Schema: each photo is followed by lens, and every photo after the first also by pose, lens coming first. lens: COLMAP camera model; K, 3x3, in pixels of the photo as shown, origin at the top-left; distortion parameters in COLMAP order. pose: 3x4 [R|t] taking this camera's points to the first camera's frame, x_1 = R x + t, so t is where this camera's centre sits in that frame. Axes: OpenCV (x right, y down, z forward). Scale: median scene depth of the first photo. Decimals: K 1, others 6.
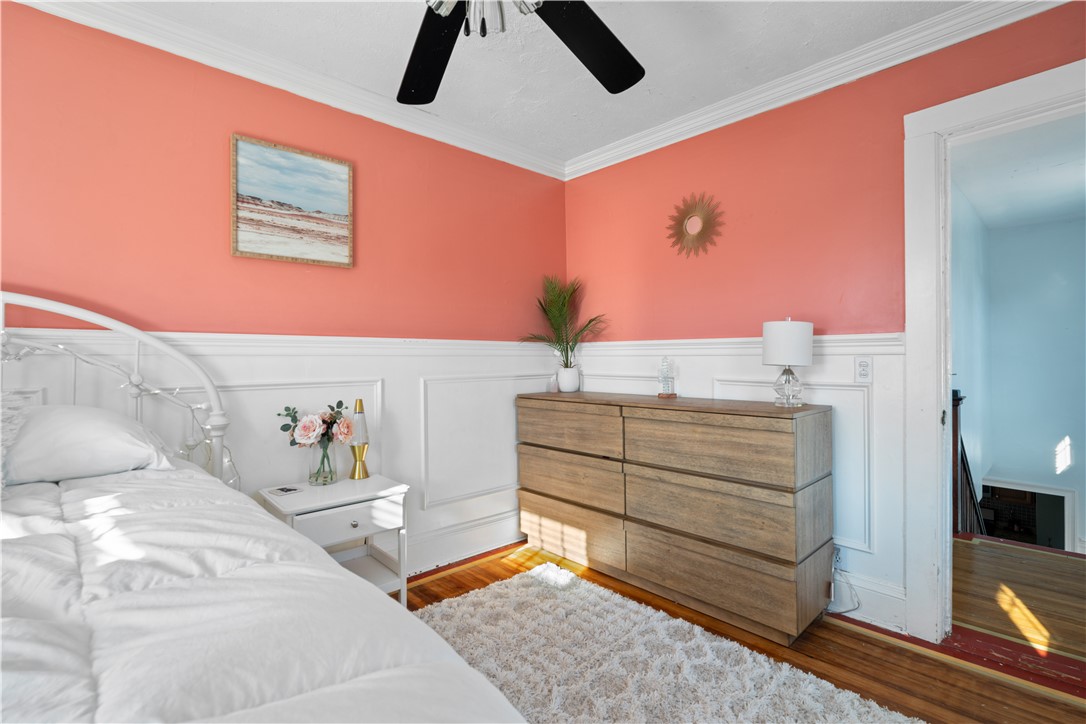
lens RADIAL K [[493.2, 0, 550.9], [0, 493.2, 351.6], [0, 0, 1]] dist [-0.023825, 0.008937]
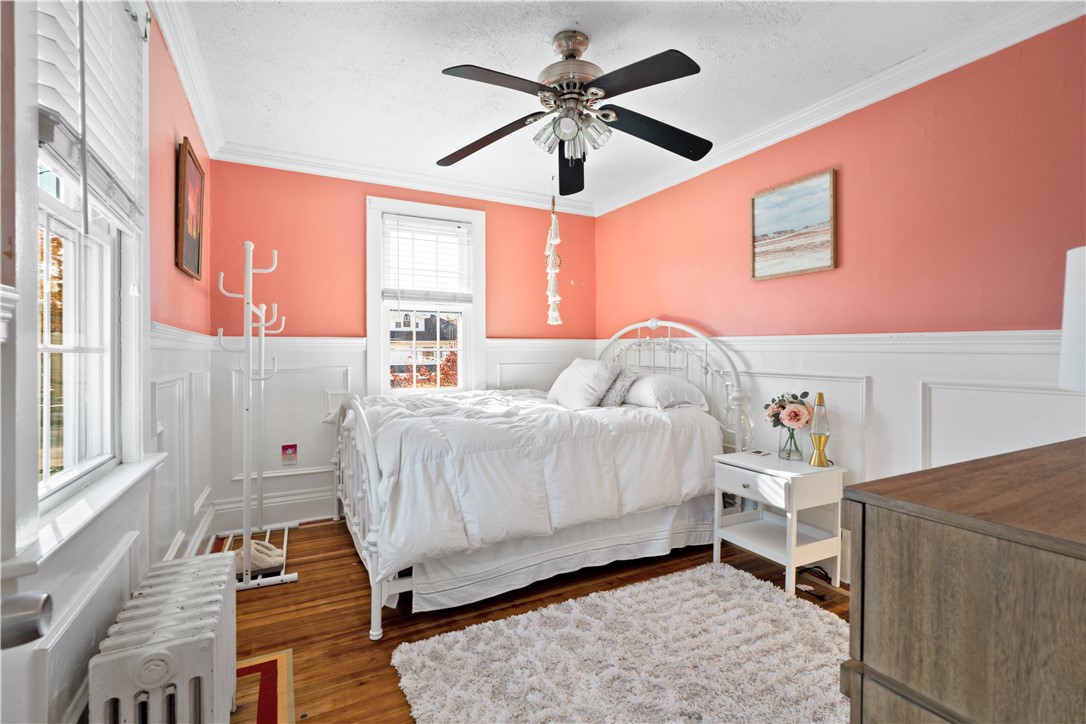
lens RADIAL K [[493.2, 0, 548.8], [0, 493.2, 359.2], [0, 0, 1]] dist [-0.023825, 0.008937]
pose [[-0.255249, 0.015942, -0.966744, 0.819271], [-0.001024, 0.999859, 0.016758, 0.007083], [0.966875, 0.005267, -0.255197, 0.725683]]
